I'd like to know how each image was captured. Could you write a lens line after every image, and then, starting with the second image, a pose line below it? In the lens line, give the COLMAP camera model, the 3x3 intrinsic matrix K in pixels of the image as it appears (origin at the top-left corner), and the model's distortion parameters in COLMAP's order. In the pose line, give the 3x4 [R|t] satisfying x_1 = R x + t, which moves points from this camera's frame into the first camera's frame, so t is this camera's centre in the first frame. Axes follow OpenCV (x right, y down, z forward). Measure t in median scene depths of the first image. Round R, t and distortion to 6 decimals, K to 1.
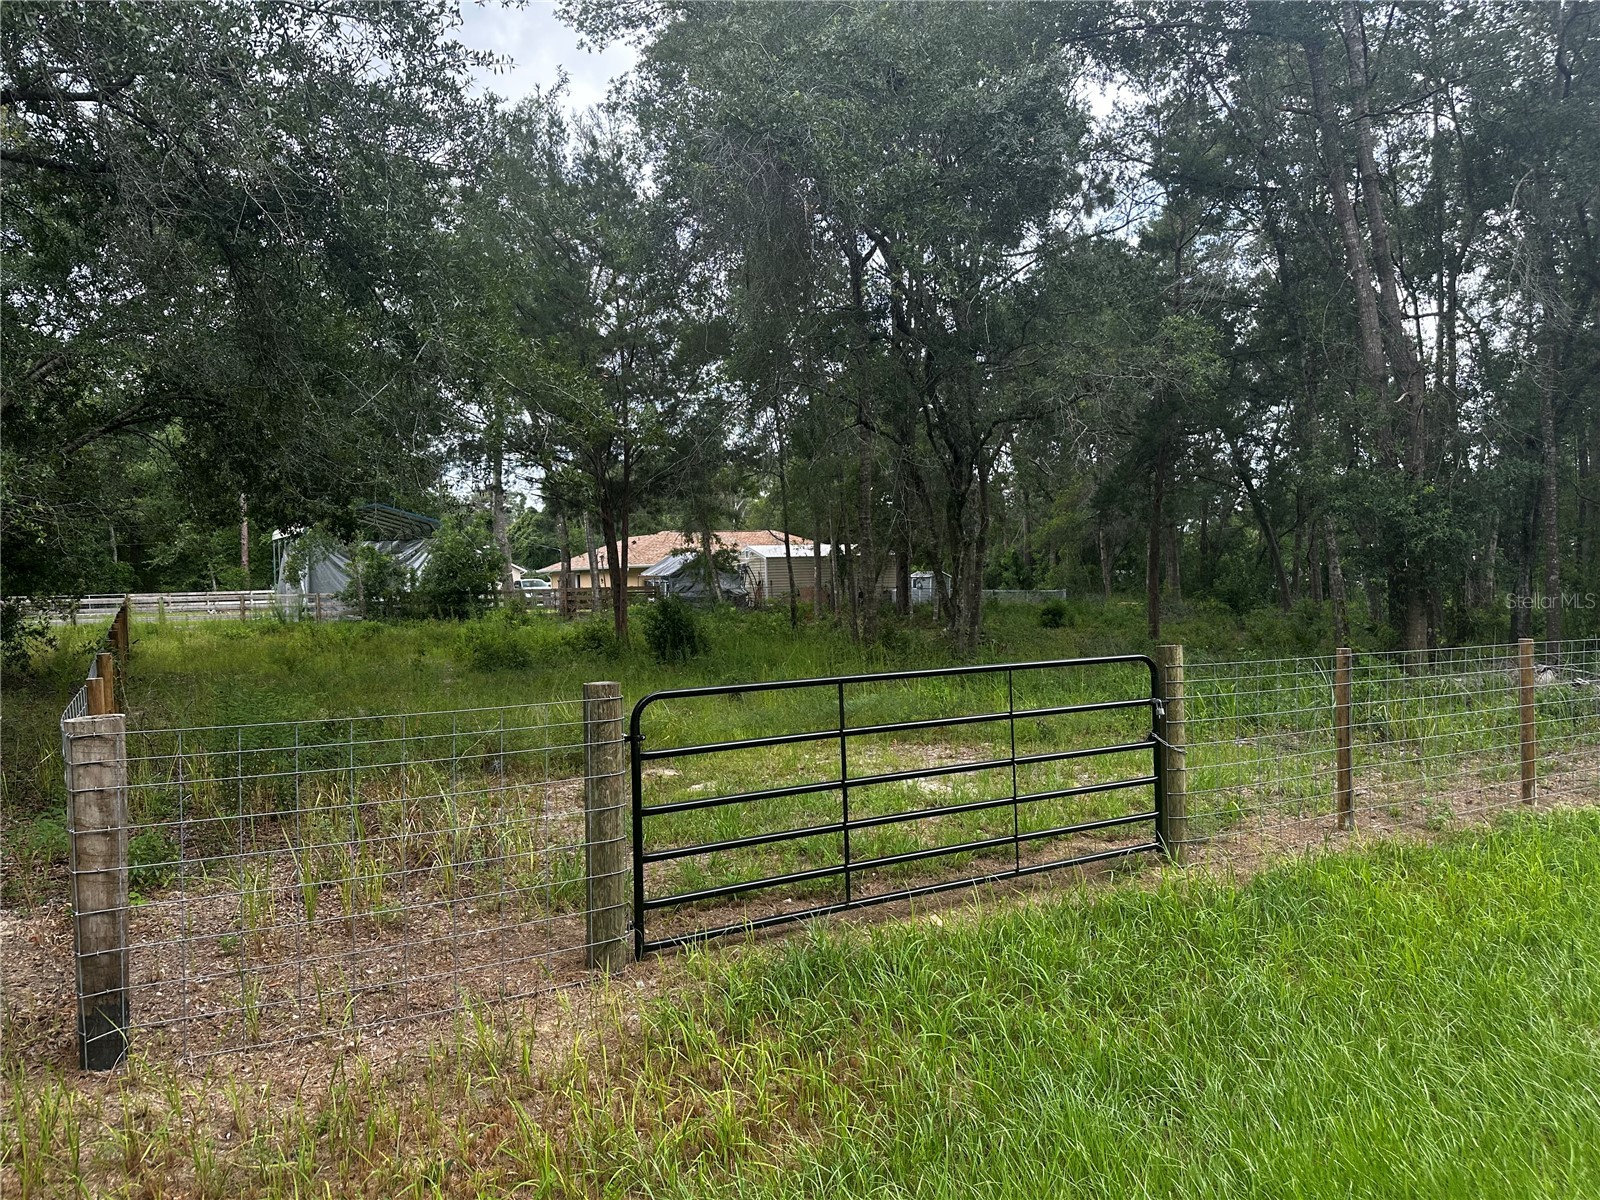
lens RADIAL K [[1110.0, 0, 804.7], [0, 1110.0, 597.2], [0, 0, 1]] dist [0.109782, -0.141638]
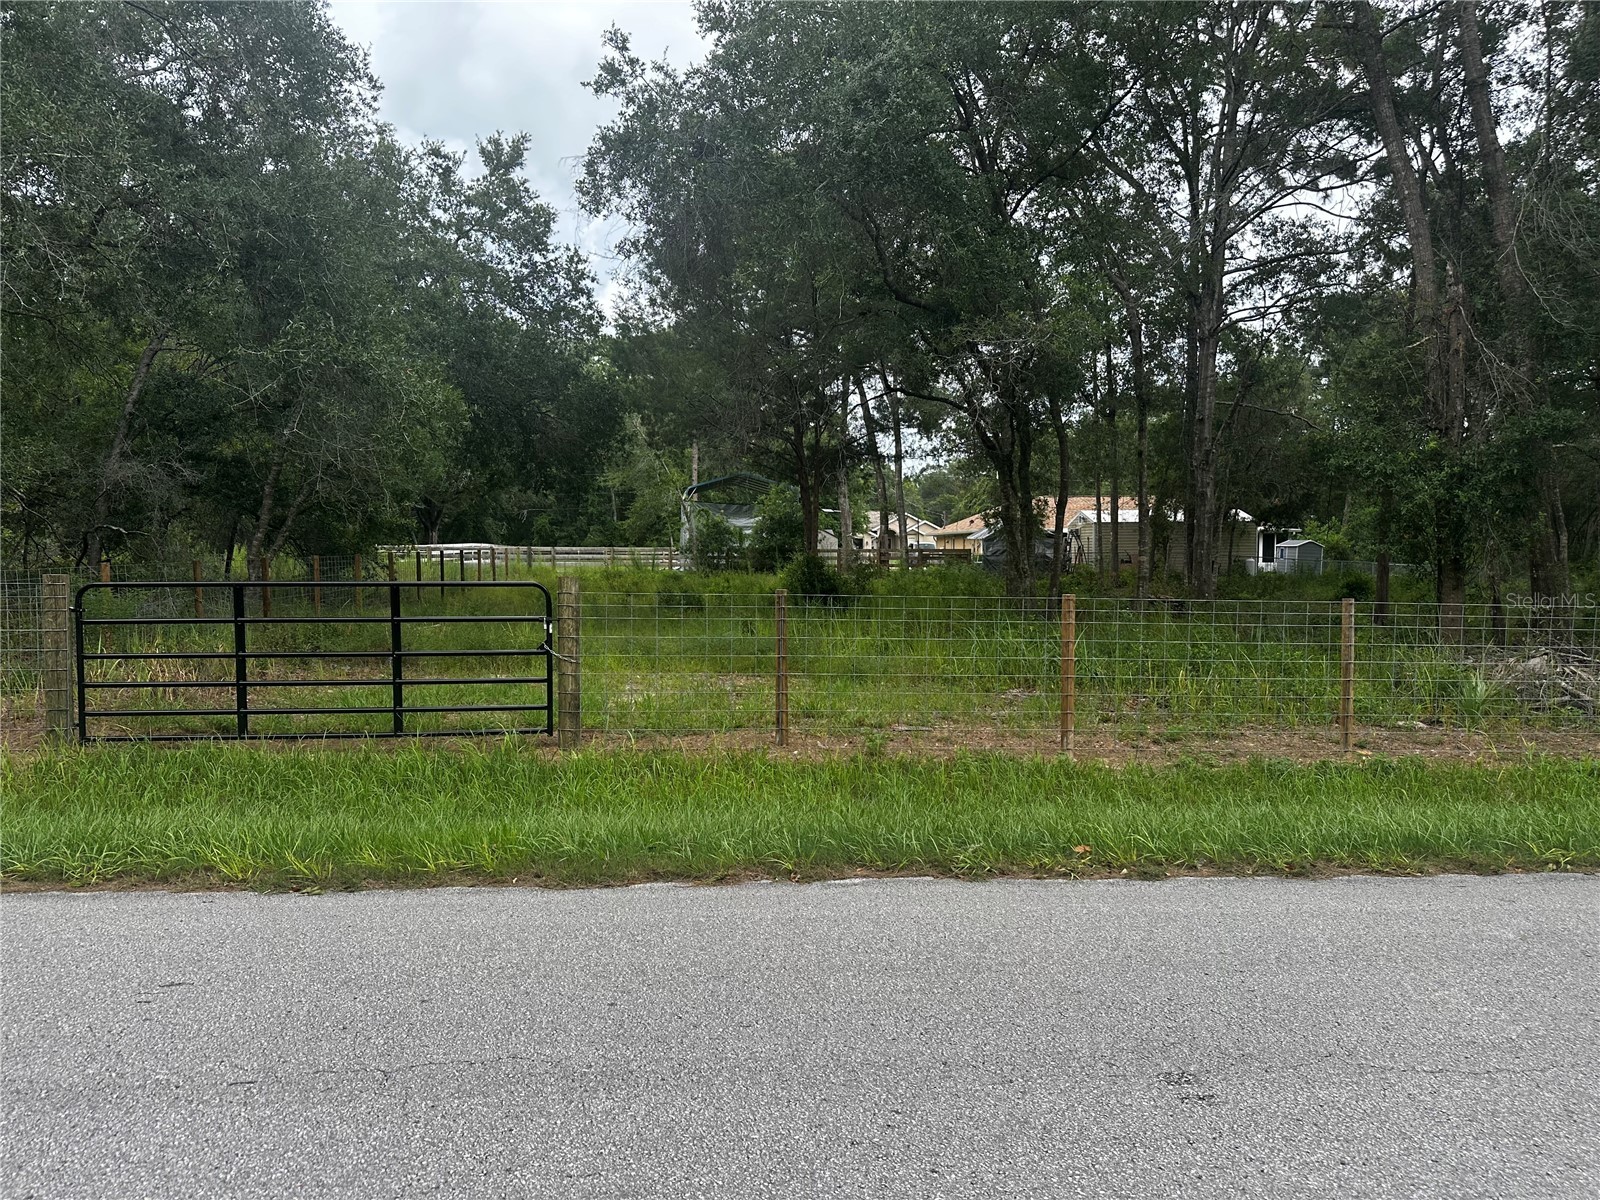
lens RADIAL K [[1110.0, 0, 804.7], [0, 1110.0, 597.2], [0, 0, 1]] dist [0.109782, -0.141638]
pose [[0.901950, 0.041008, -0.429889, 0.262378], [-0.027756, 0.998928, 0.037055, 0.002584], [0.430947, -0.021490, 0.902121, -0.007587]]
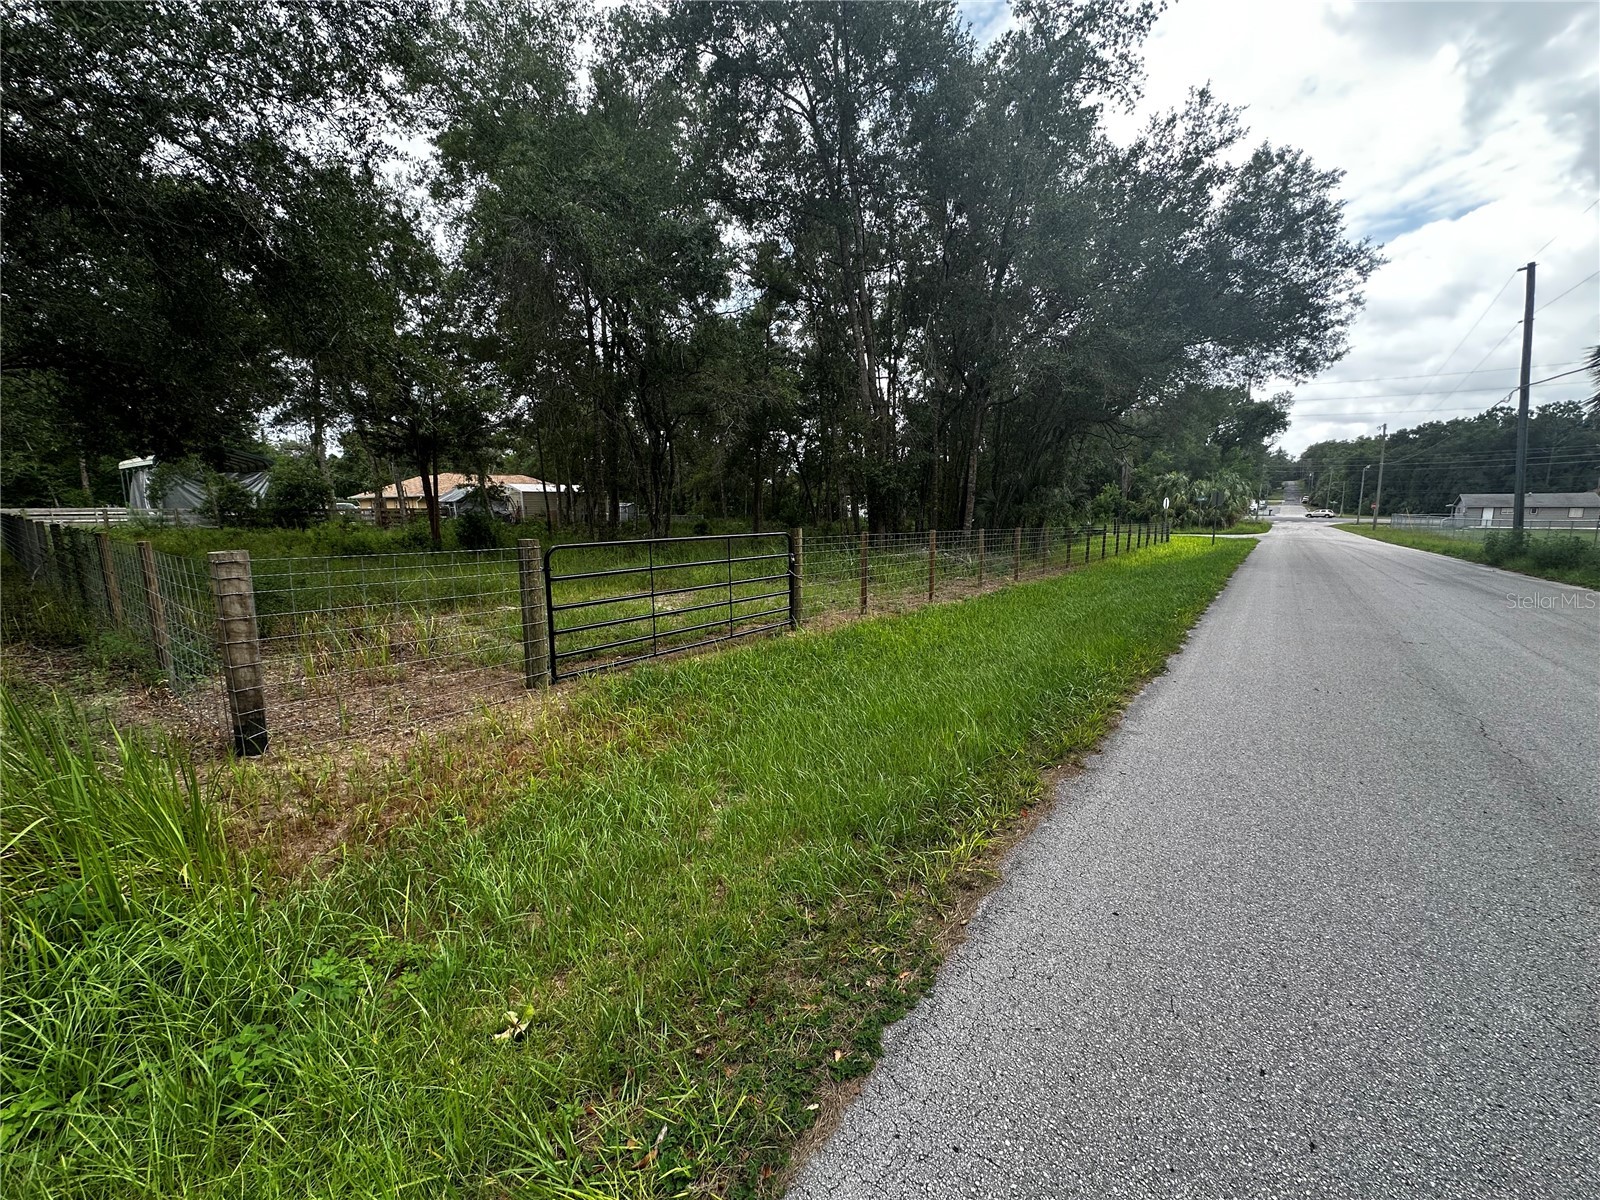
lens RADIAL K [[638.7, 0, 800.0], [0, 638.7, 600.0], [0, 0, 1]] dist [-0.003651, 0.001052]
pose [[0.924633, -0.036126, 0.379143, -0.029843], [-0.010301, 0.992755, 0.119716, 0.008009], [-0.380720, -0.114599, 0.917561, -0.025858]]
